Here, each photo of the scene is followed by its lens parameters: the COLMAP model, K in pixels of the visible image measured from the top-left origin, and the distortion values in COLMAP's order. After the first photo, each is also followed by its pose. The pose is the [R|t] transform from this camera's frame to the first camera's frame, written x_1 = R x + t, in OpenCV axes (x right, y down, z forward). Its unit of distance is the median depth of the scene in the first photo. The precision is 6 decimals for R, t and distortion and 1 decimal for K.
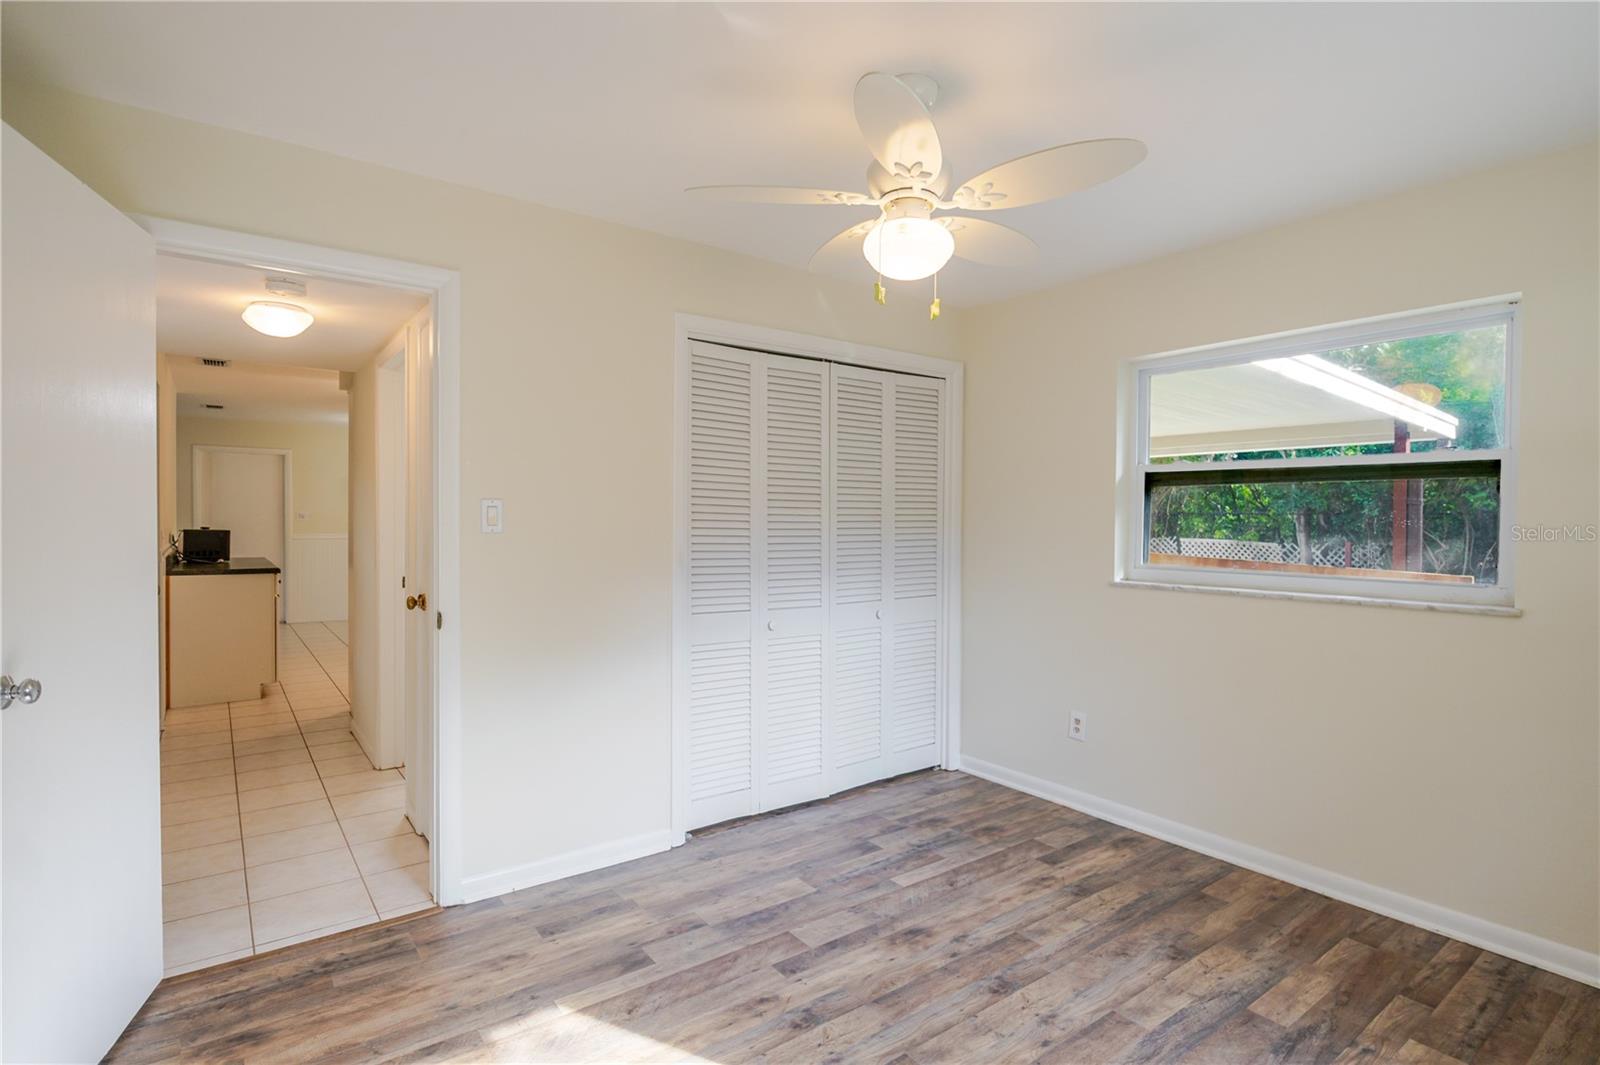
lens RADIAL K [[796.2, 0, 807.0], [0, 796.2, 506.8], [0, 0, 1]] dist [-0.003569, -0.003194]
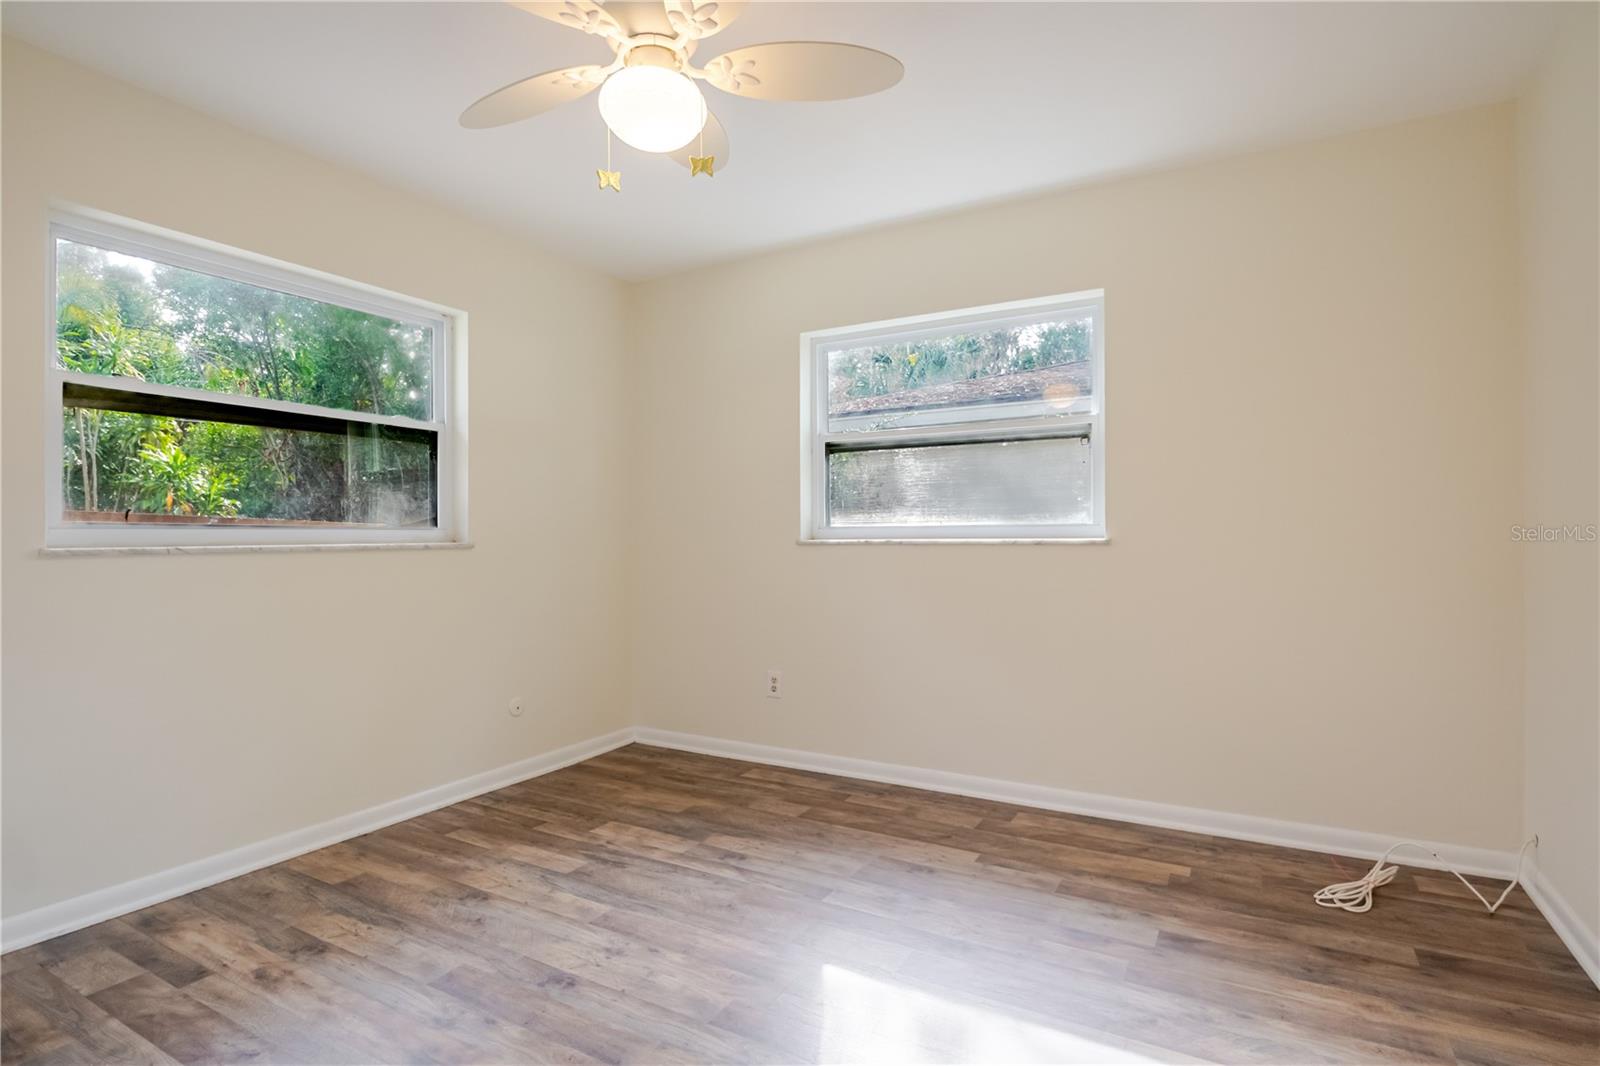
lens RADIAL K [[796.2, 0, 799.5], [0, 796.2, 534.5], [0, 0, 1]] dist [-0.003569, -0.003194]
pose [[-0.392222, -0.001154, 0.919870, -0.563351], [-0.004589, 0.999989, -0.000702, 0.108710], [-0.919859, -0.004496, -0.392223, 0.968552]]
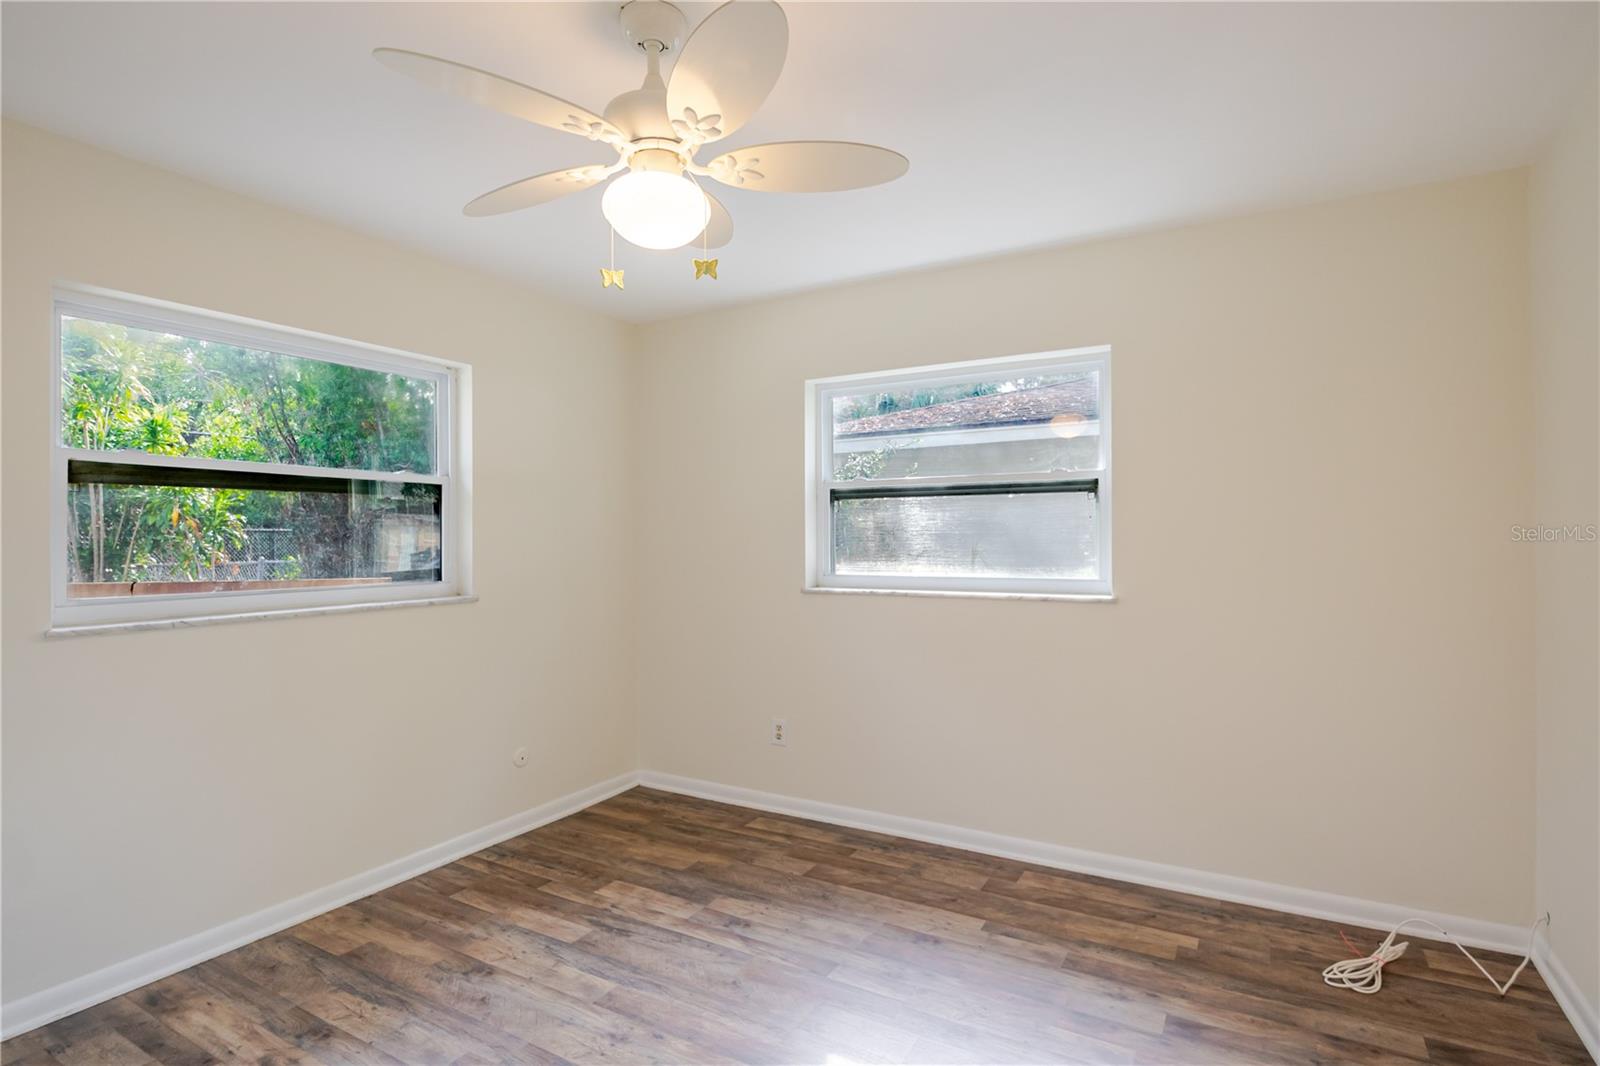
lens RADIAL K [[796.2, 0, 799.1], [0, 796.2, 539.1], [0, 0, 1]] dist [-0.003569, -0.003194]
pose [[-0.387073, -0.004131, 0.922040, -0.557897], [-0.004108, 0.999988, 0.002756, 0.024559], [-0.922040, -0.002721, -0.387085, 0.967671]]
